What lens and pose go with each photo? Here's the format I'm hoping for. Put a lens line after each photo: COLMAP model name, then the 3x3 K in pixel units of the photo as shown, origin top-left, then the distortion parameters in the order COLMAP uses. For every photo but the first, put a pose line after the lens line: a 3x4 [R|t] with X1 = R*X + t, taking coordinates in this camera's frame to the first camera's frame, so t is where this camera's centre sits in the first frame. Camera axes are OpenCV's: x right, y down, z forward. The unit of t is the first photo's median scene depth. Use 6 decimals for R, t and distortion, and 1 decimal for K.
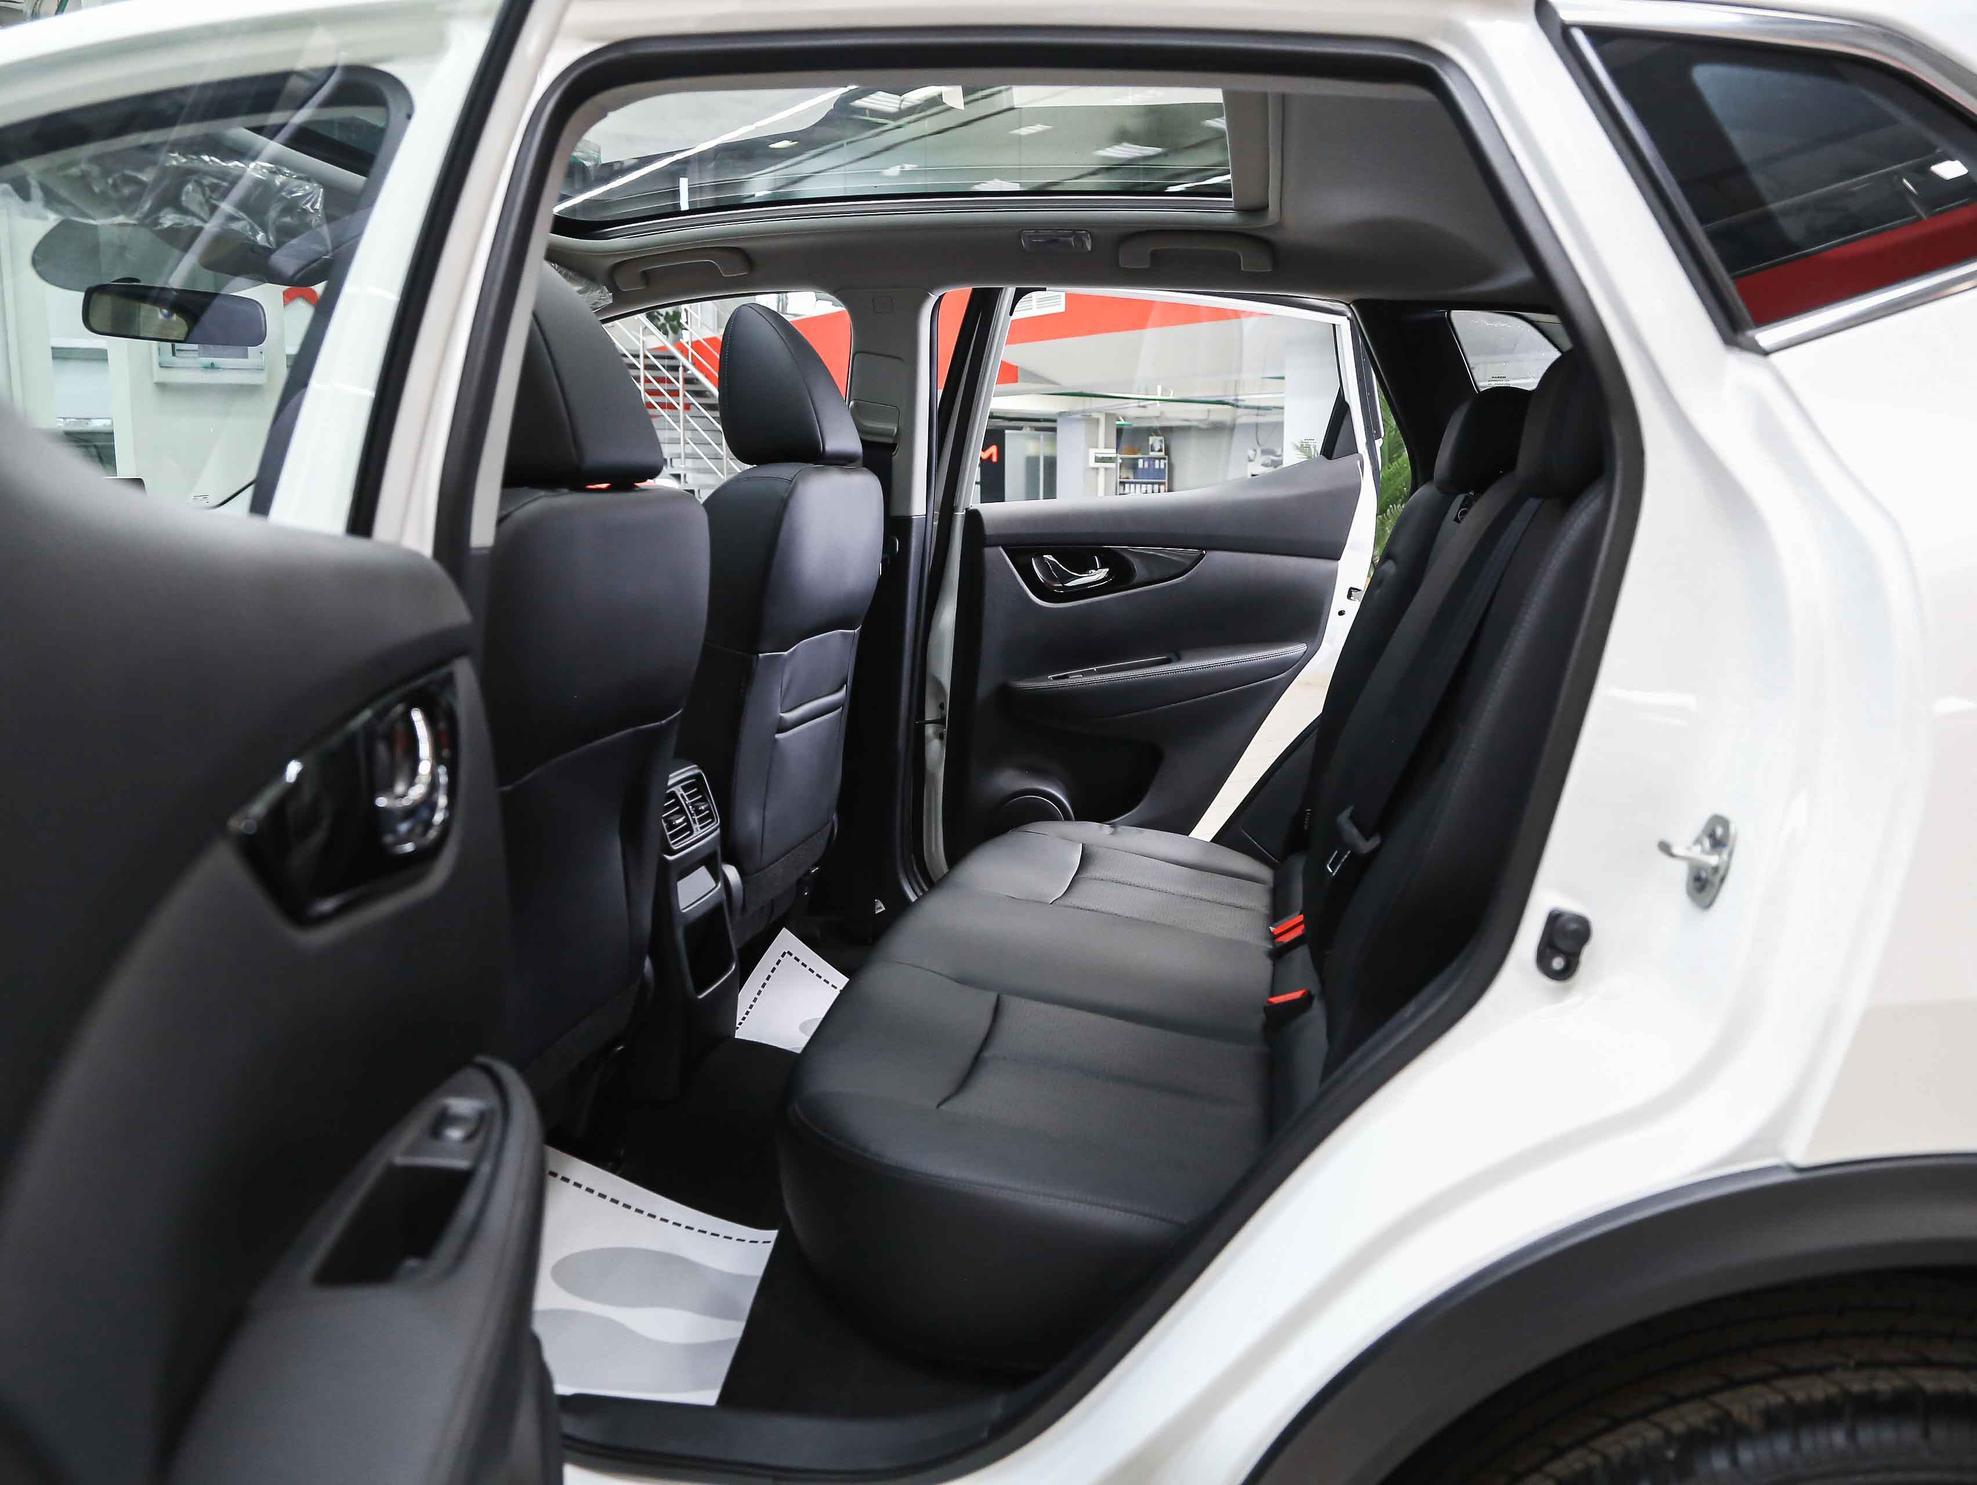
lens RADIAL K [[1500.9, 0, 988.5], [0, 1500.9, 742.5], [0, 0, 1]] dist [-0.129815, 0.059127]
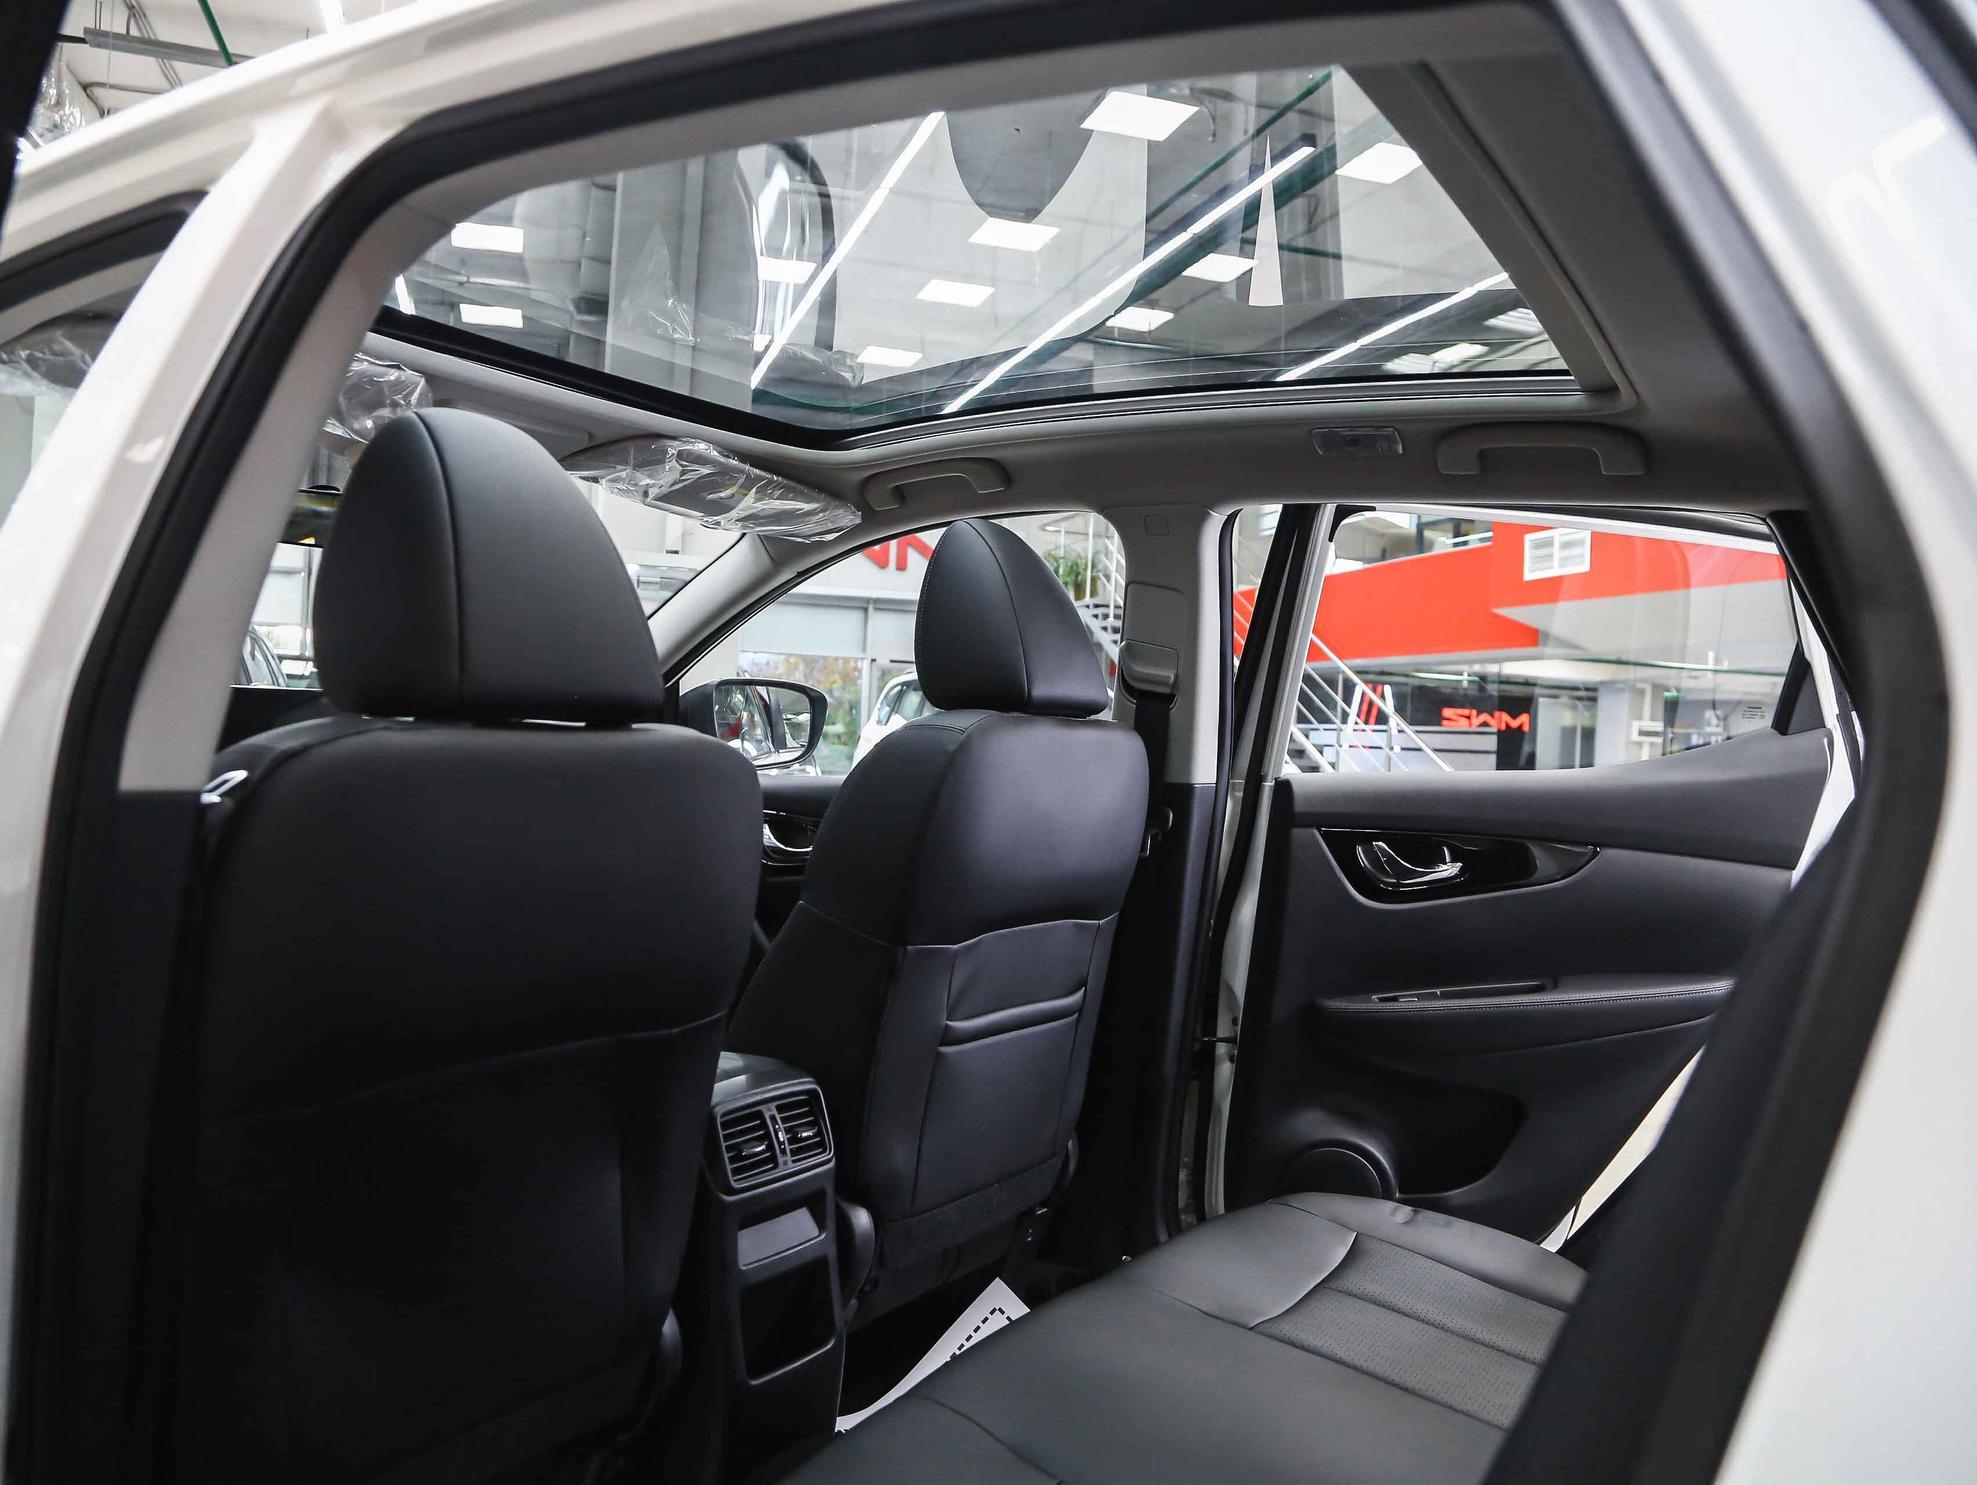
lens RADIAL K [[1500.9, 0, 988.5], [0, 1500.9, 742.5], [0, 0, 1]] dist [-0.129815, 0.059127]
pose [[0.934329, 0.041766, -0.353957, 0.131010], [-0.101538, 0.983148, -0.152018, -0.039415], [0.341643, 0.177975, 0.922824, 0.213001]]
